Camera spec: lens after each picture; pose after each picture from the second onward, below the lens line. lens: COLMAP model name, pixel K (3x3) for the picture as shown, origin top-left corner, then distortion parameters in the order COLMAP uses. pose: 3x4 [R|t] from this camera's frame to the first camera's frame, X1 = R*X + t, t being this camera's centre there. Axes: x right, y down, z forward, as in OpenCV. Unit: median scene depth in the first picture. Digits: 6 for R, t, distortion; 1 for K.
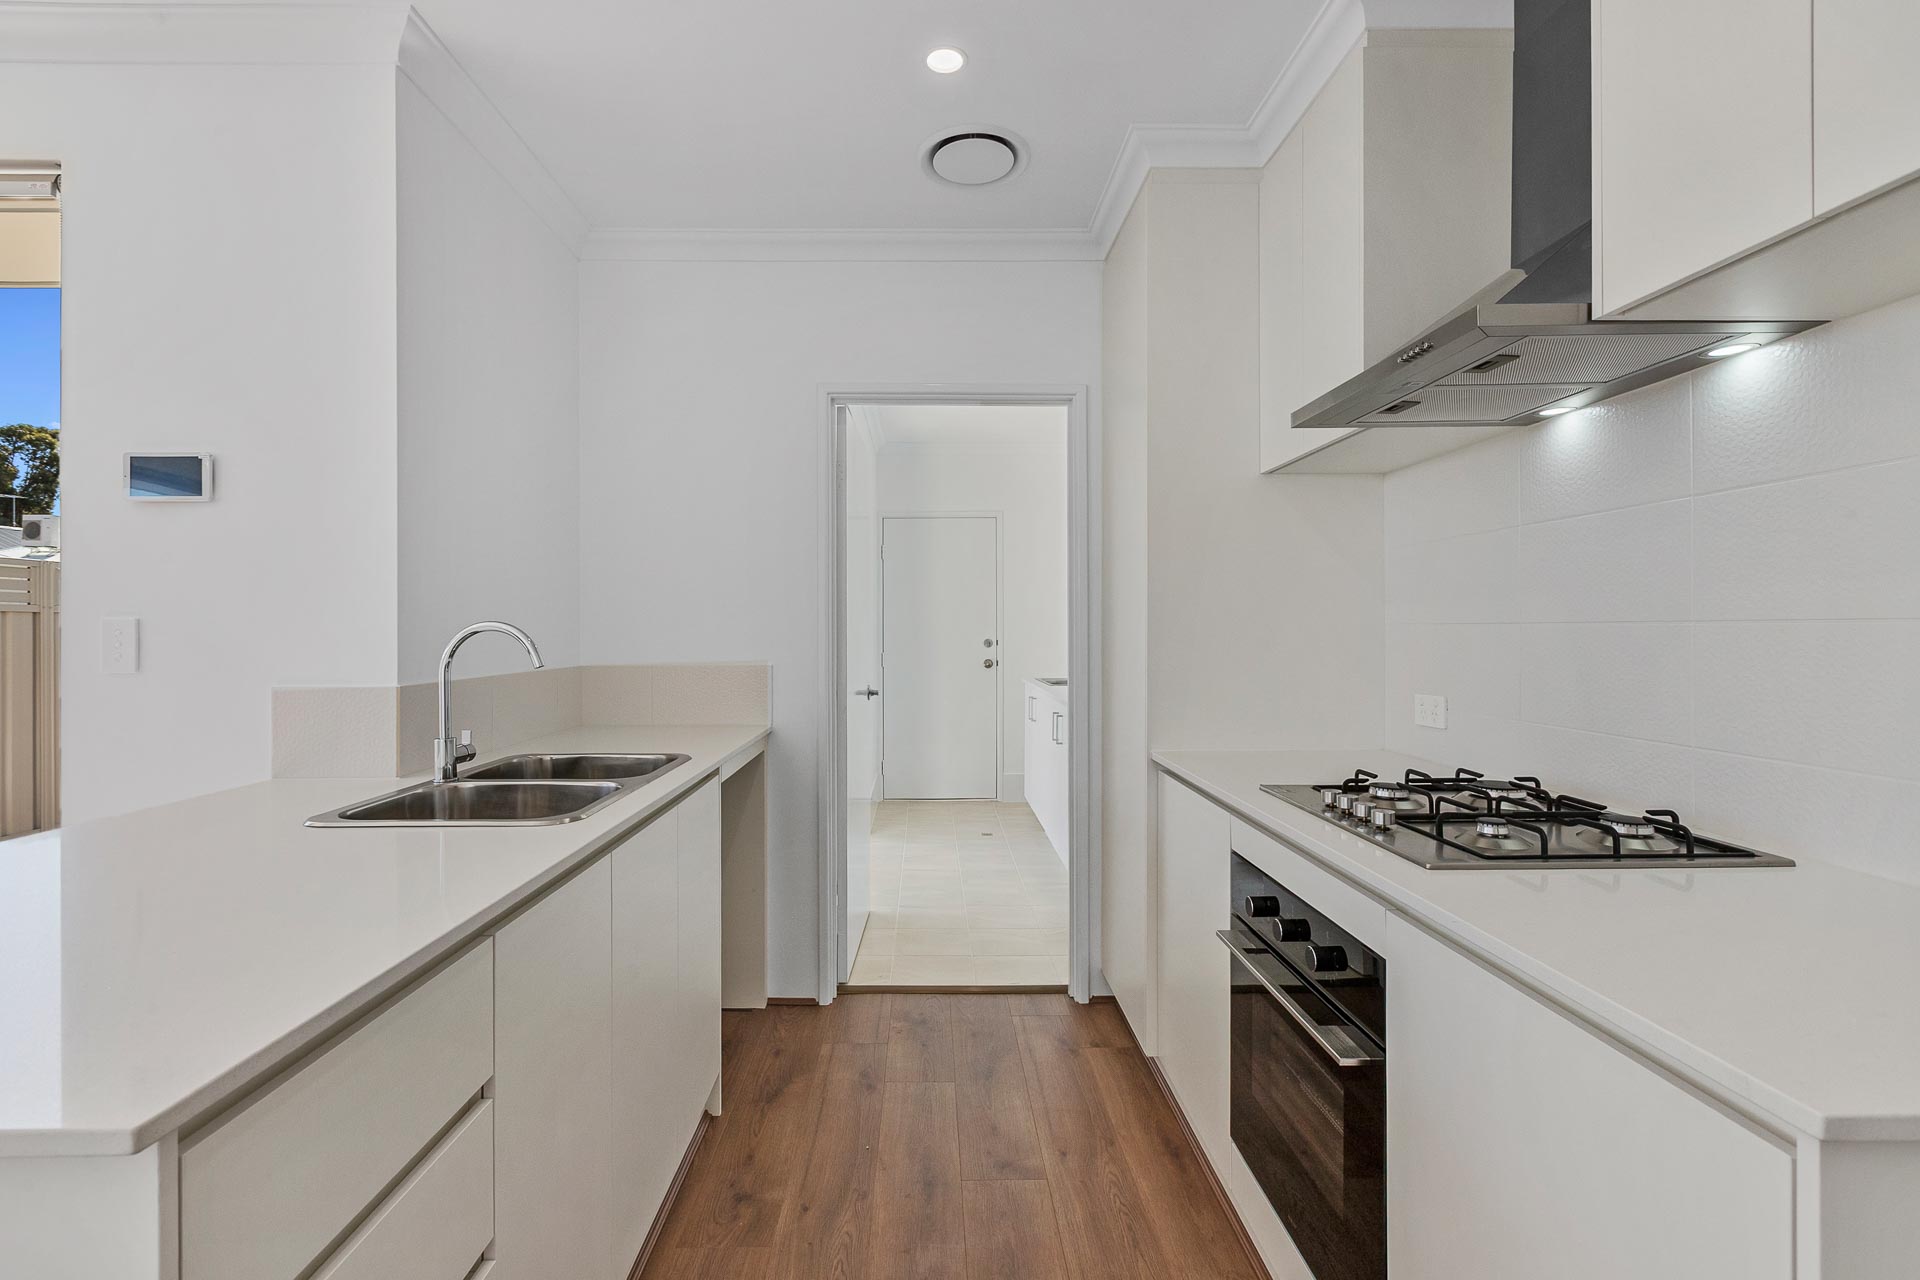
lens RADIAL K [[875.5, 0, 931.9], [0, 875.5, 622.1], [0, 0, 1]] dist [0.021020, 0.000037]
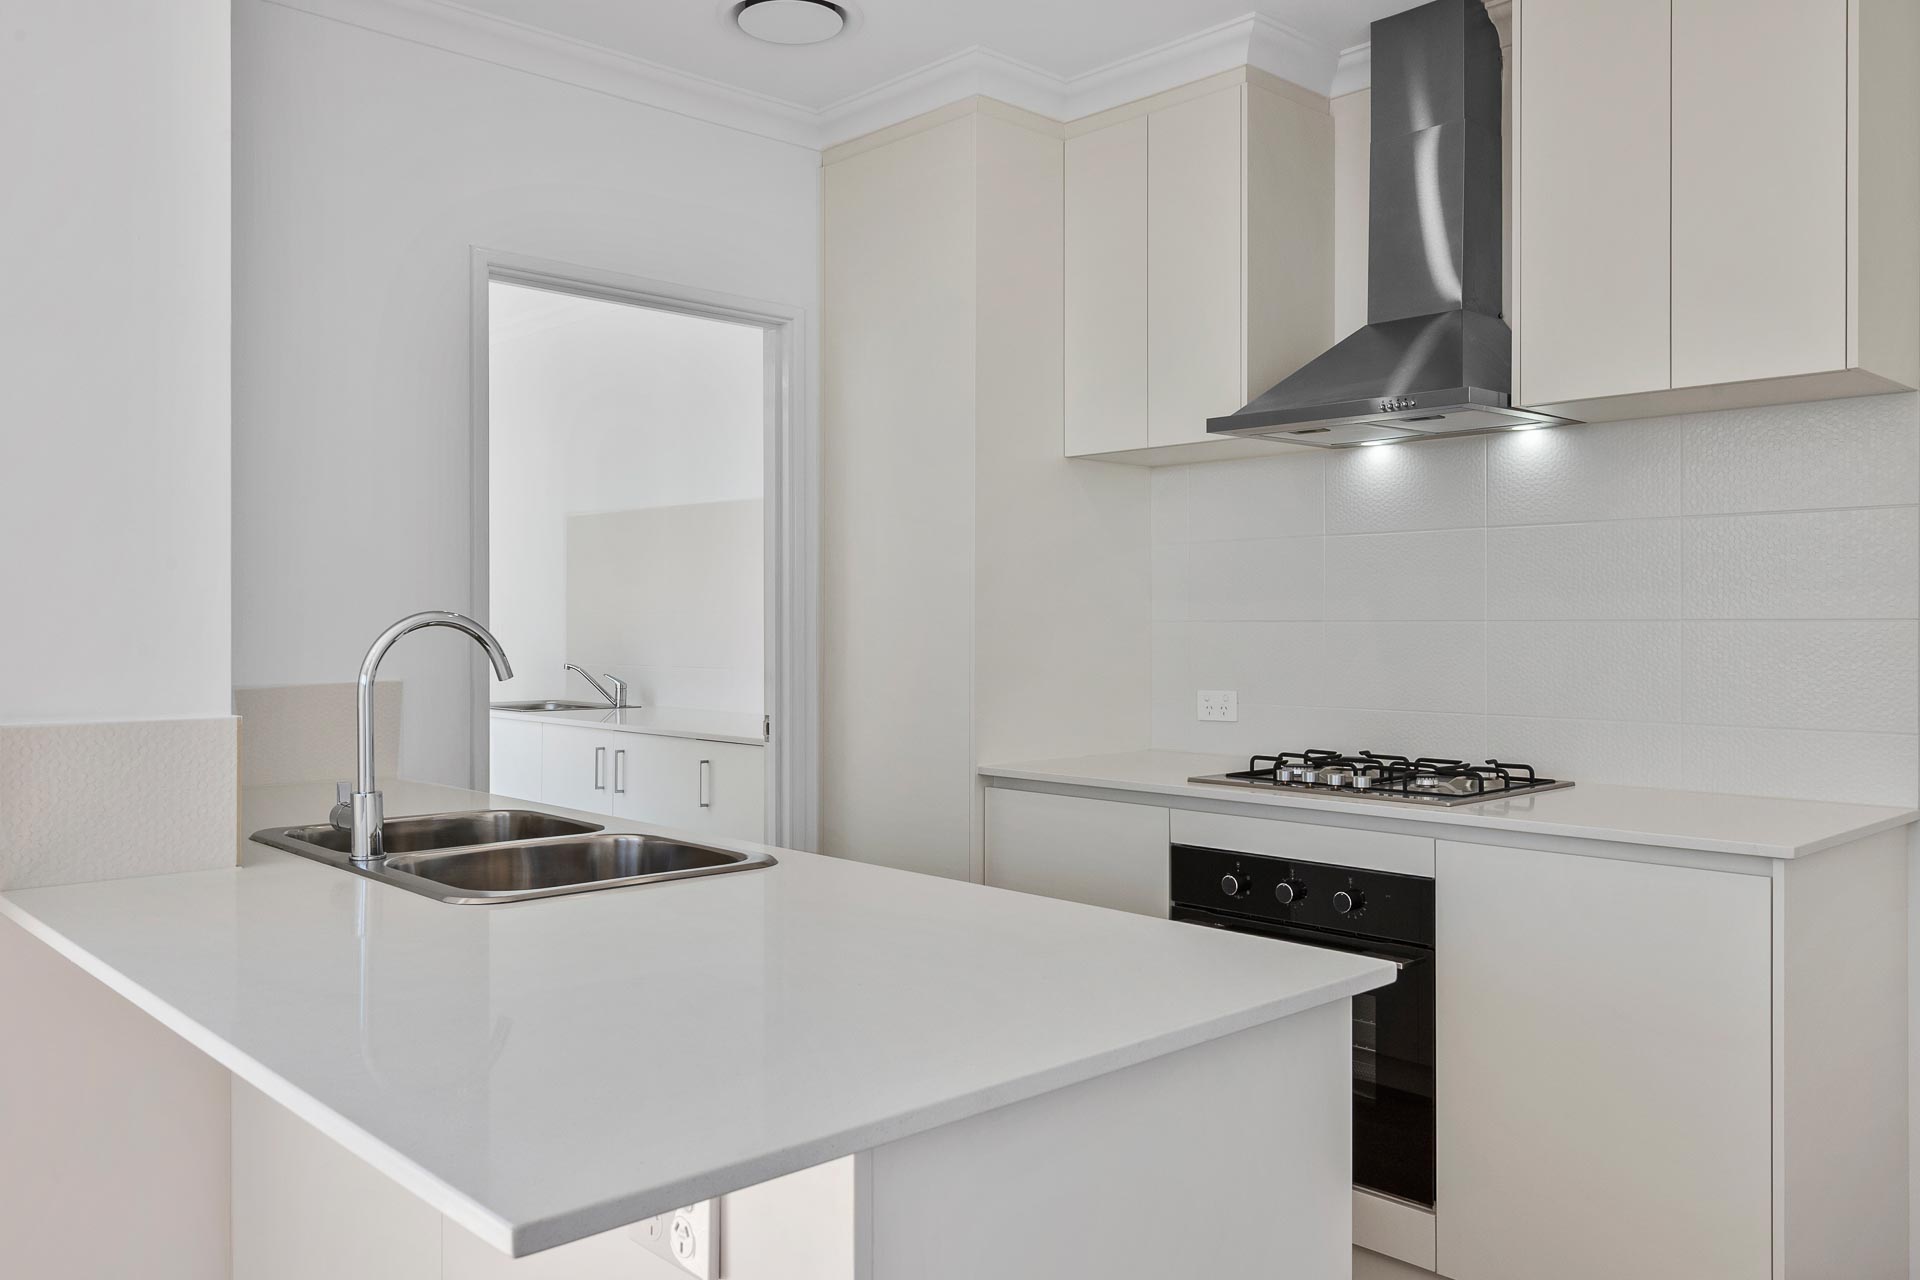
lens RADIAL K [[1482.7, 0, 960.0], [0, 1482.7, 640.0], [0, 0, 1]] dist [0.038492, -0.064957]
pose [[0.734383, -0.003923, 0.678724, -0.935039], [-0.006916, 0.999888, 0.013263, 0.003129], [-0.678700, -0.014434, 0.734274, -0.086215]]
